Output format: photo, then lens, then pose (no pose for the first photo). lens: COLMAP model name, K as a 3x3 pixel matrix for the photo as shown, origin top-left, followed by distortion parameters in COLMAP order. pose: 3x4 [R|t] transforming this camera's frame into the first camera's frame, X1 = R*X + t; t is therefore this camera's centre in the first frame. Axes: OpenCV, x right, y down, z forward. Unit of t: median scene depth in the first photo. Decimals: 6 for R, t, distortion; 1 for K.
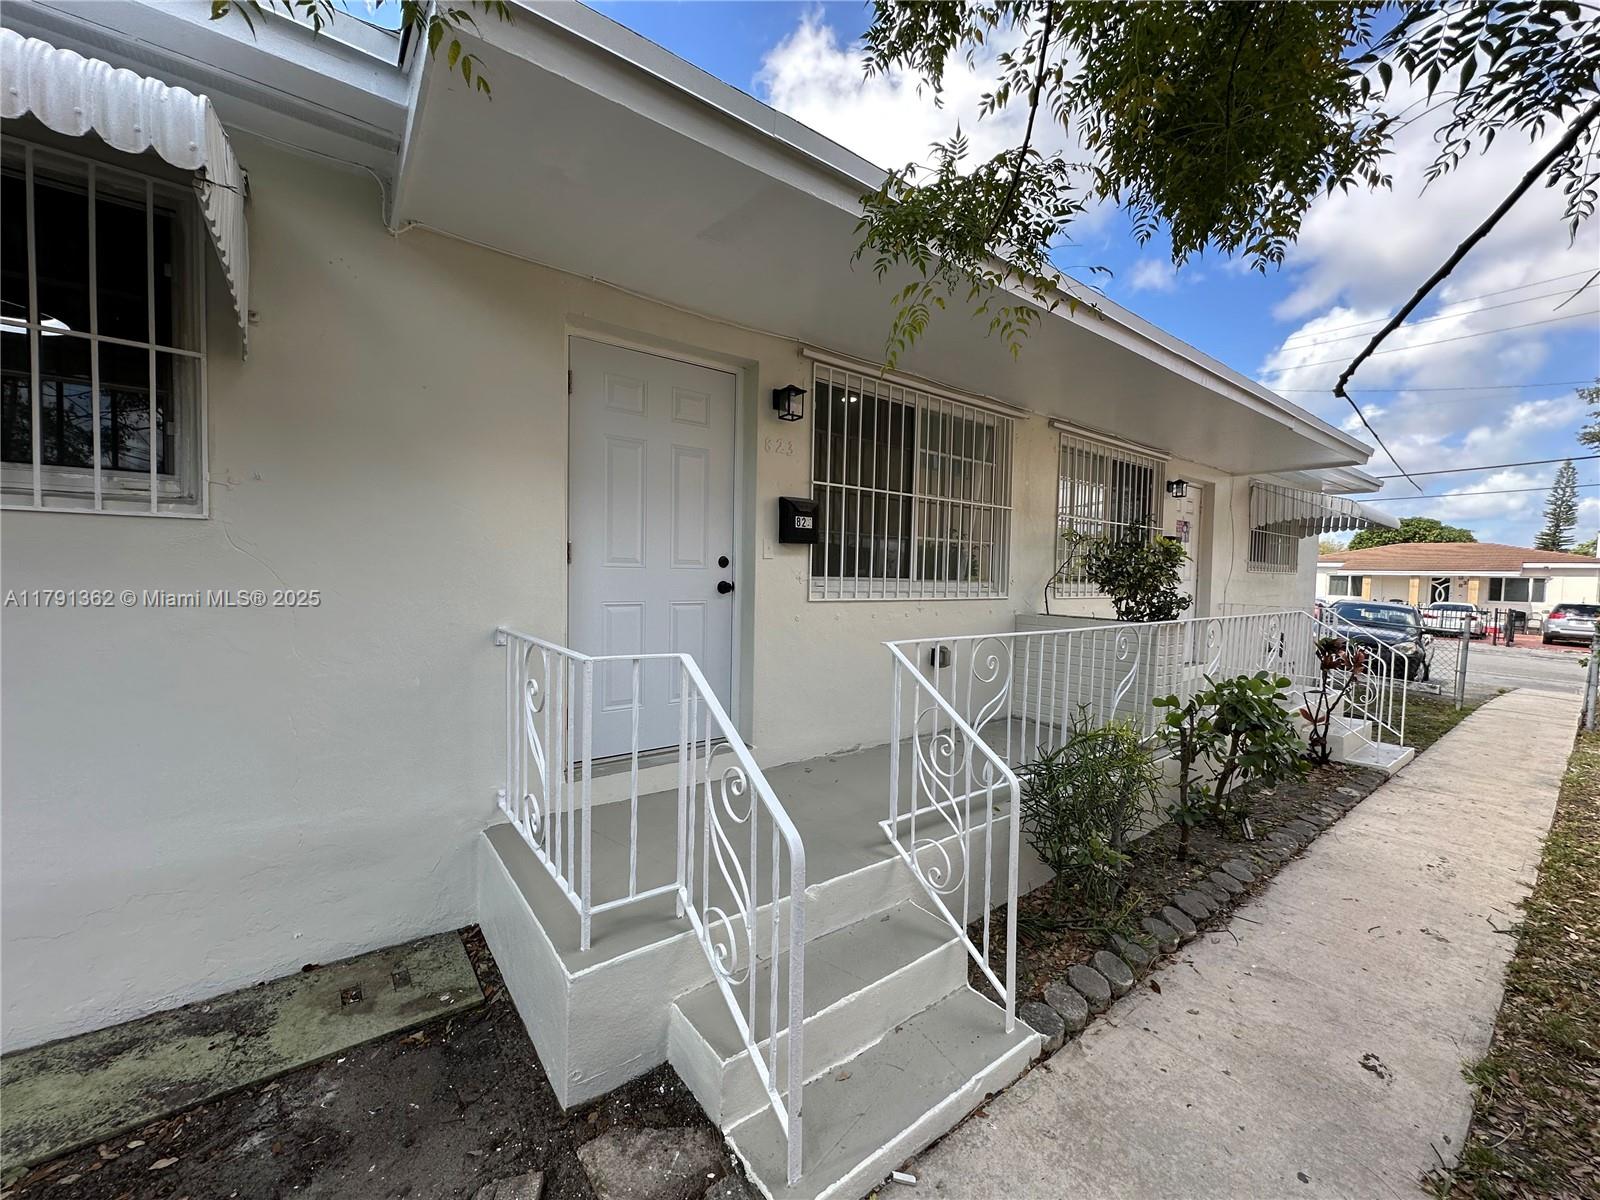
lens RADIAL K [[640.6, 0, 800.0], [0, 640.6, 600.0], [0, 0, 1]] dist [-0.007387, 0.003013]
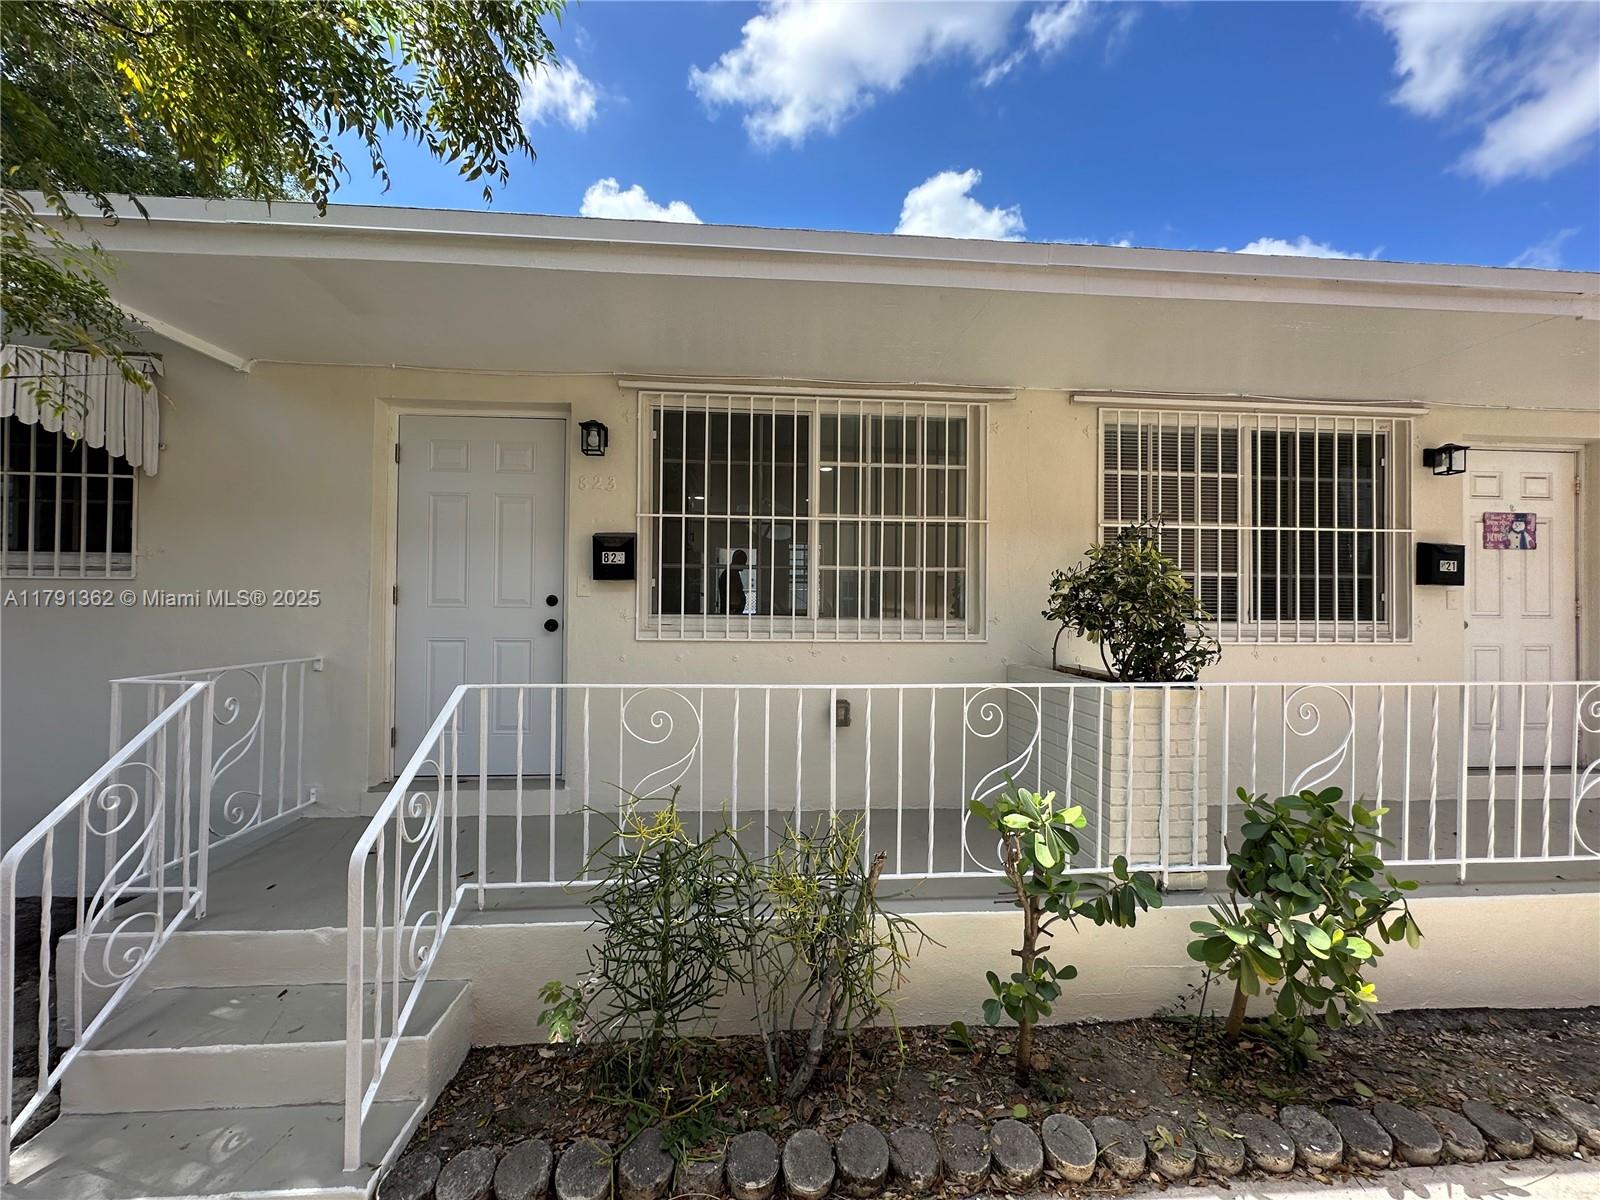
lens RADIAL K [[640.6, 0, 800.0], [0, 640.6, 600.0], [0, 0, 1]] dist [-0.007387, 0.003013]
pose [[0.835983, -0.022060, -0.548311, 0.743097], [-0.014482, 0.997957, -0.062231, -0.002281], [0.548564, 0.059965, 0.833956, 0.348672]]
